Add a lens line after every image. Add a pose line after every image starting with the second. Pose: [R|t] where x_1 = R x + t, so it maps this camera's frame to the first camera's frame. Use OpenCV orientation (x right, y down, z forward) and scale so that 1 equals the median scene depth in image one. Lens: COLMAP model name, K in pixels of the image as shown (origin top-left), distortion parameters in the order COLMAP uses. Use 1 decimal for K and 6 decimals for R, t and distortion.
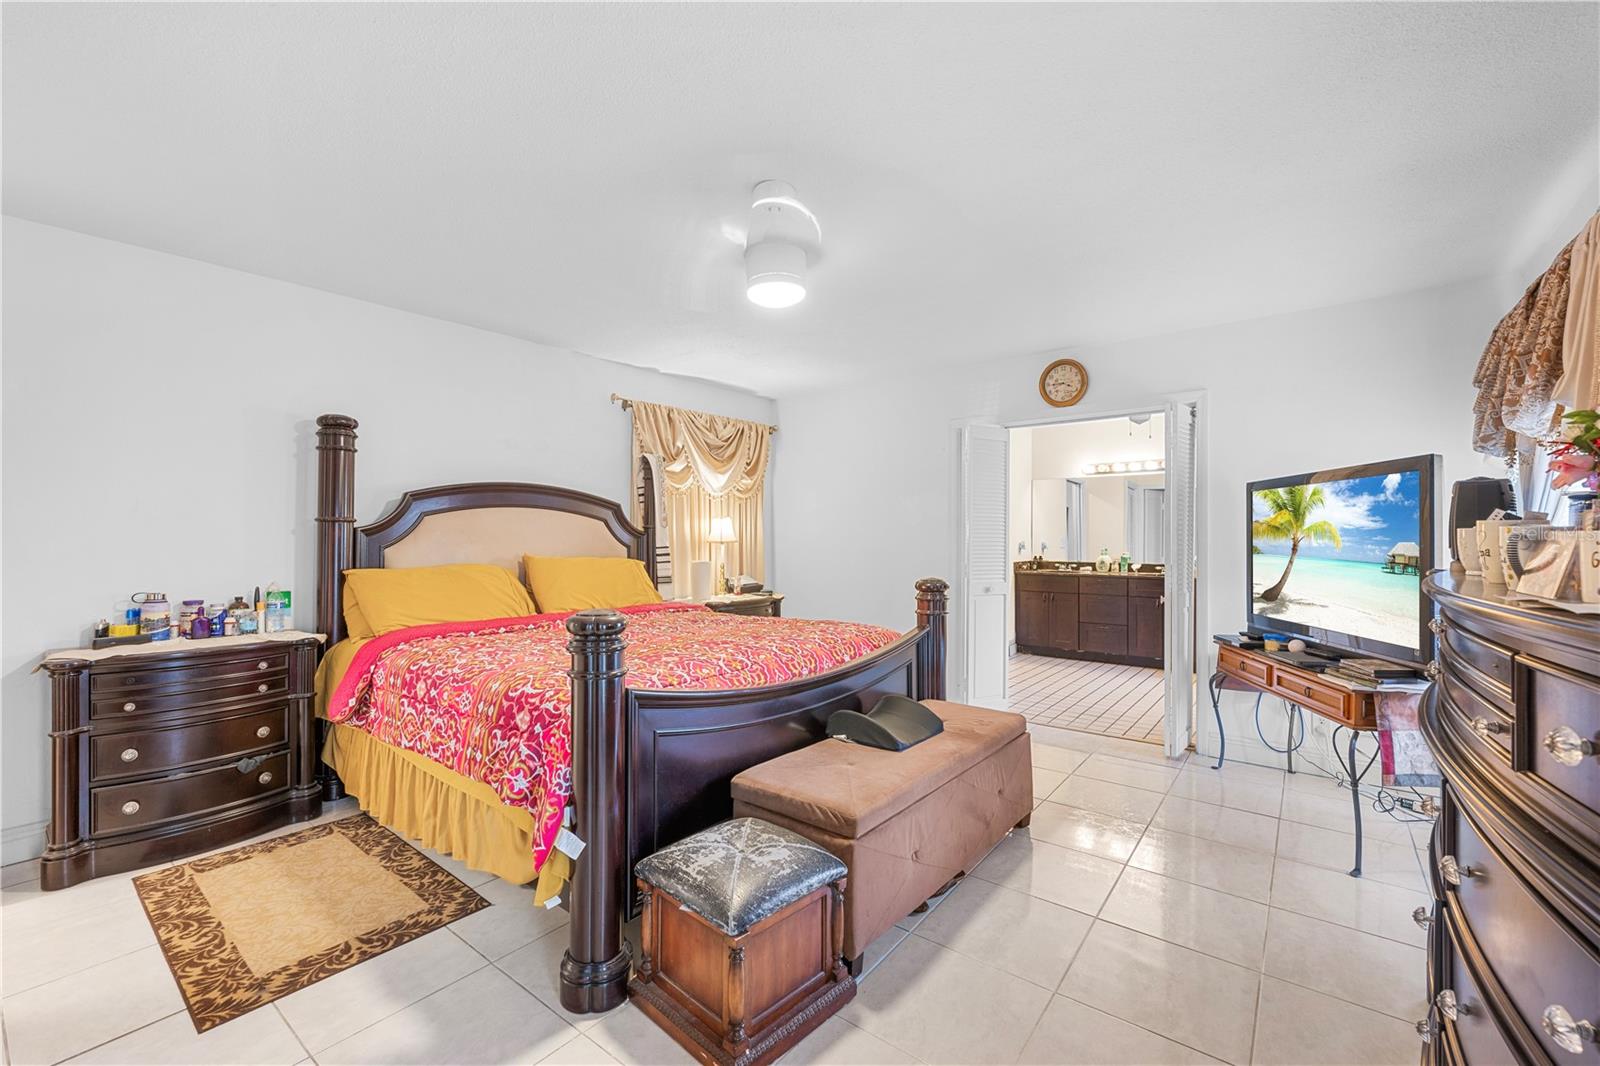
lens RADIAL K [[668.7, 0, 800.0], [0, 668.7, 533.0], [0, 0, 1]] dist [0.001553, 0.000093]
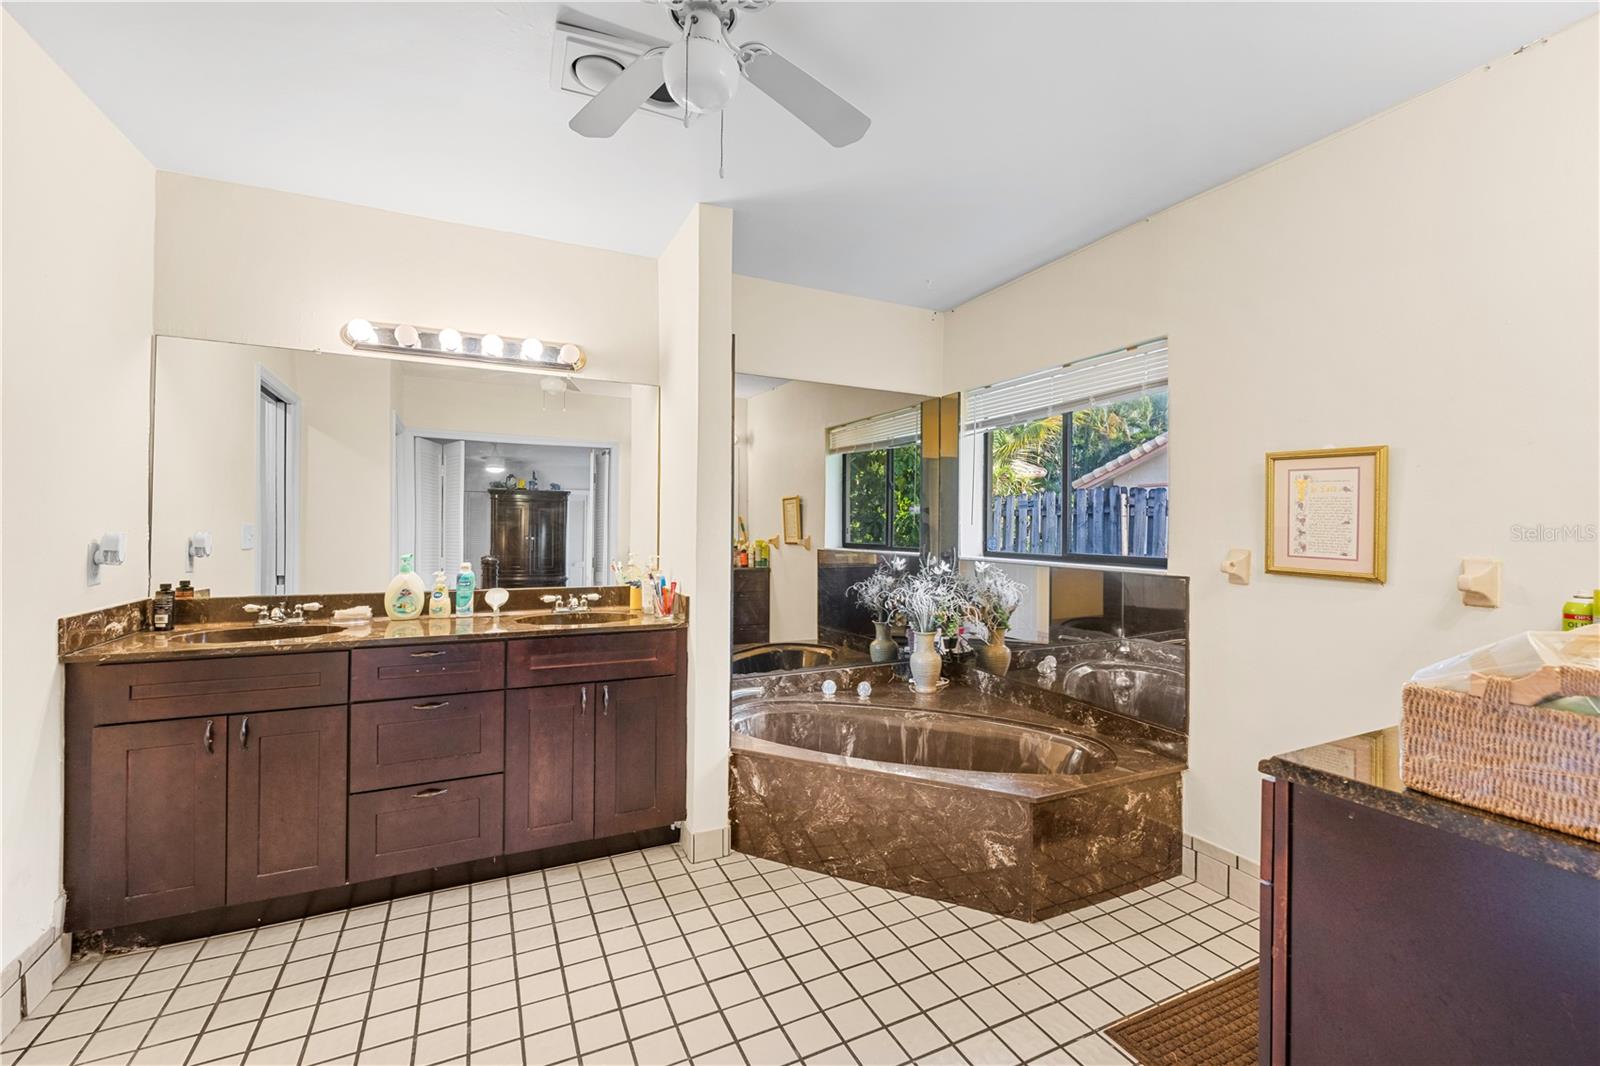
lens RADIAL K [[668.7, 0, 800.0], [0, 668.7, 533.0], [0, 0, 1]] dist [0.001553, 0.000093]
pose [[0.436140, -0.001458, 0.899878, 0.211974], [-0.016837, 0.999810, 0.009780, 0.003958], [-0.899721, -0.019417, 0.436032, 0.631413]]
